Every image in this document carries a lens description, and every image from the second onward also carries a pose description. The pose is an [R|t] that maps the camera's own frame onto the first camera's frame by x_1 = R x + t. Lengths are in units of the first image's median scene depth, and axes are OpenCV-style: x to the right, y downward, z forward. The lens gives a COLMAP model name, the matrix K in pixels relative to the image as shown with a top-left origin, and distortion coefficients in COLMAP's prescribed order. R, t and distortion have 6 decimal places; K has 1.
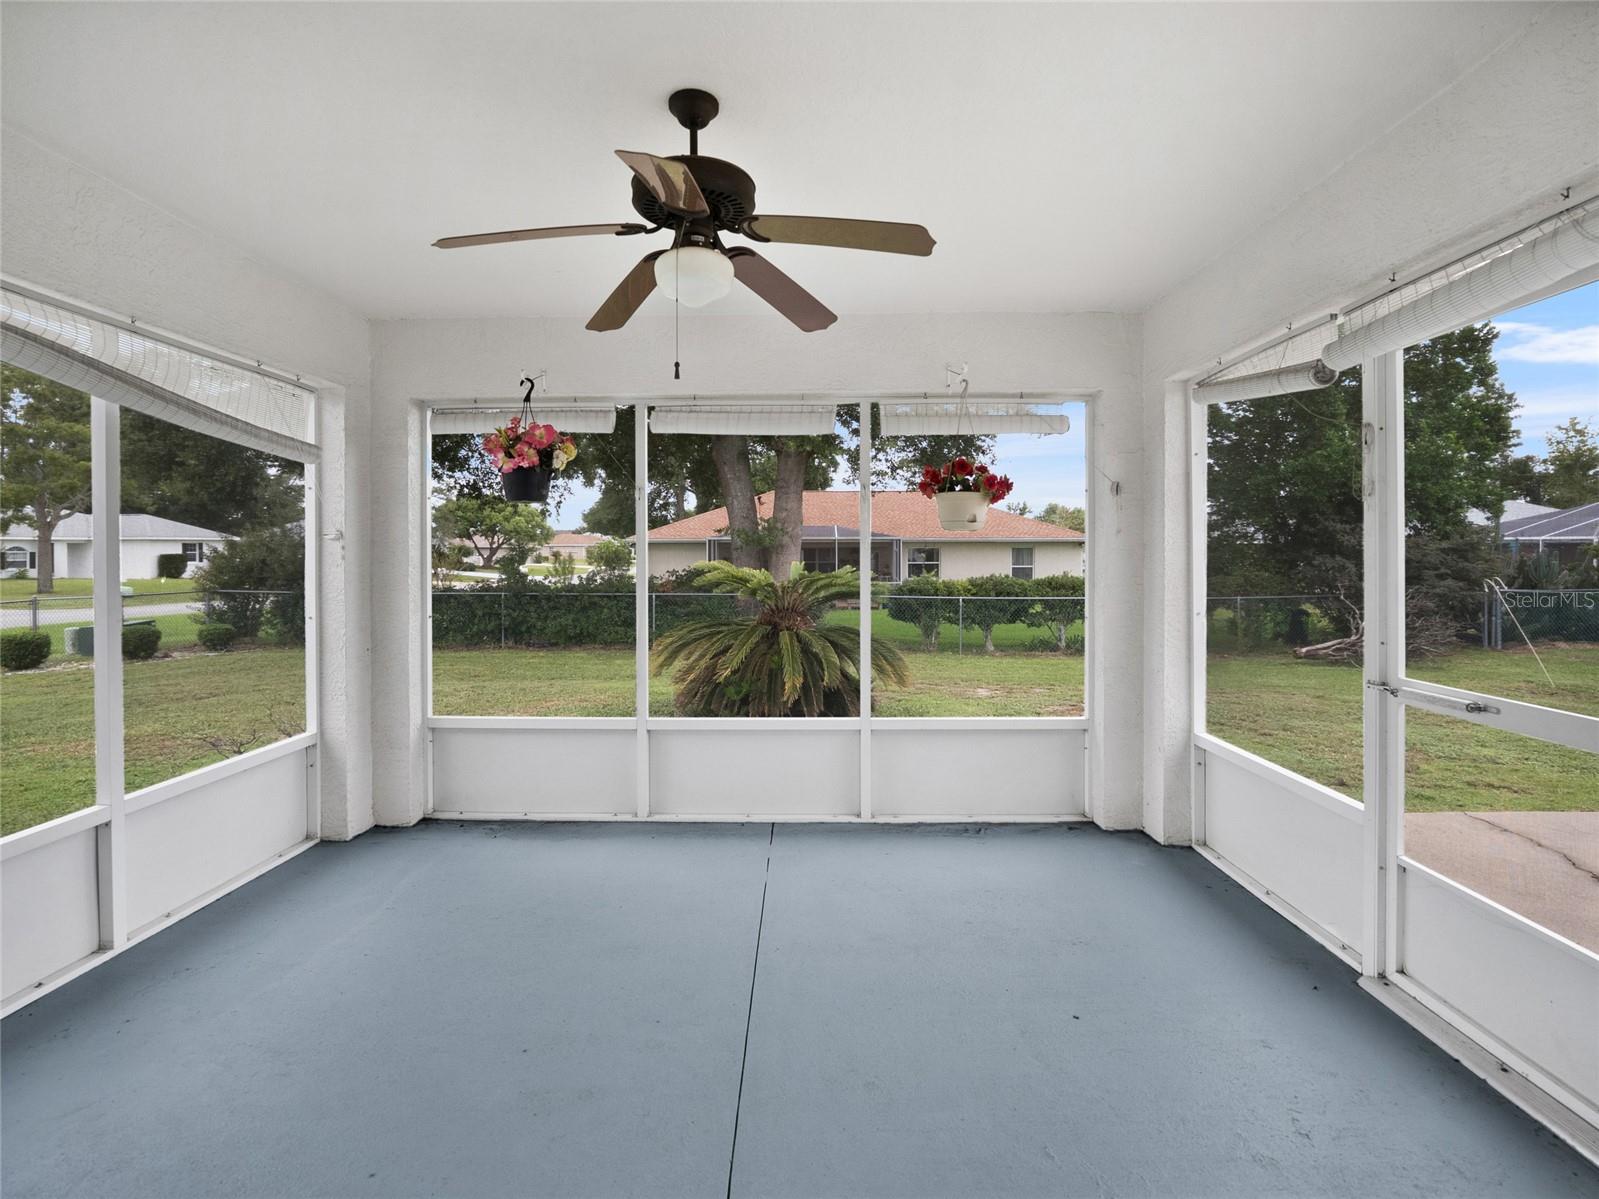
lens RADIAL K [[755.2, 0, 817.1], [0, 755.2, 550.0], [0, 0, 1]] dist [-0.025310, -0.000380]
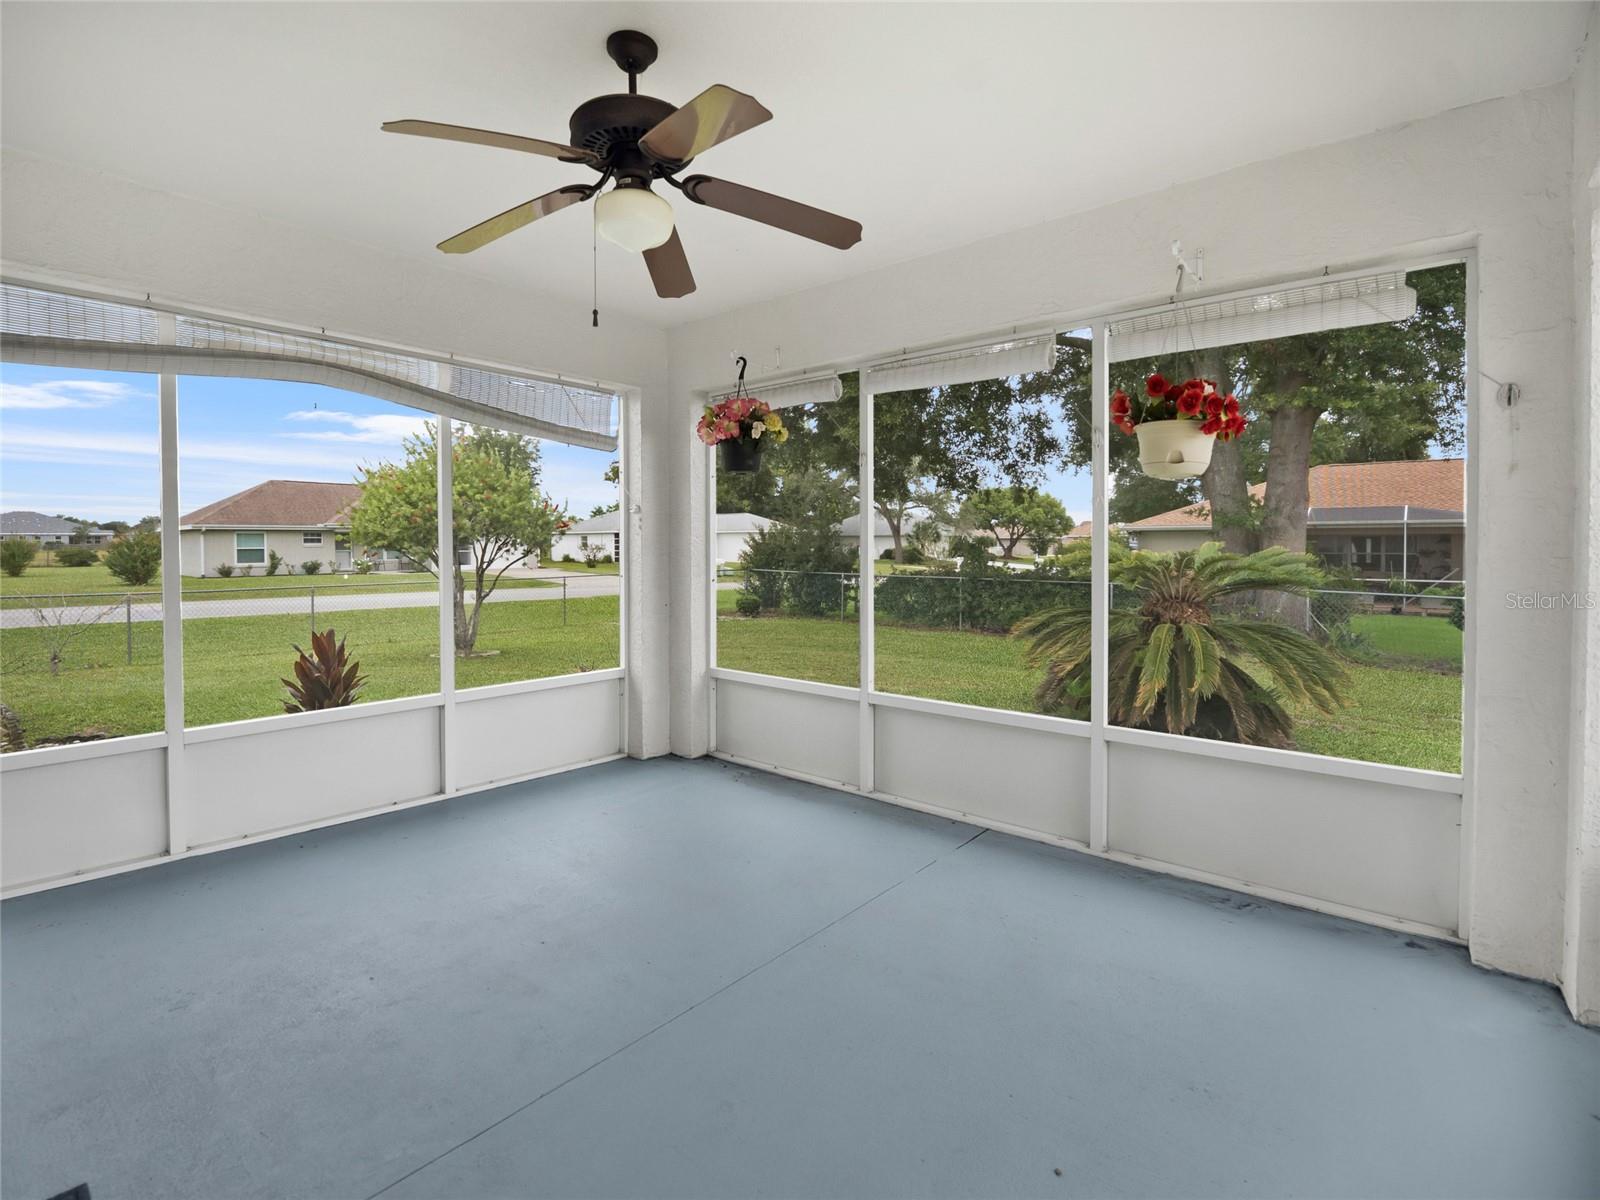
lens RADIAL K [[769.2, 0, 804.3], [0, 769.2, 553.4], [0, 0, 1]] dist [-0.025767, -0.000097]
pose [[0.766829, 0.007501, -0.641807, 0.342143], [0.001846, 0.999902, 0.013892, 0.032127], [0.641848, -0.011838, 0.766740, 0.189832]]
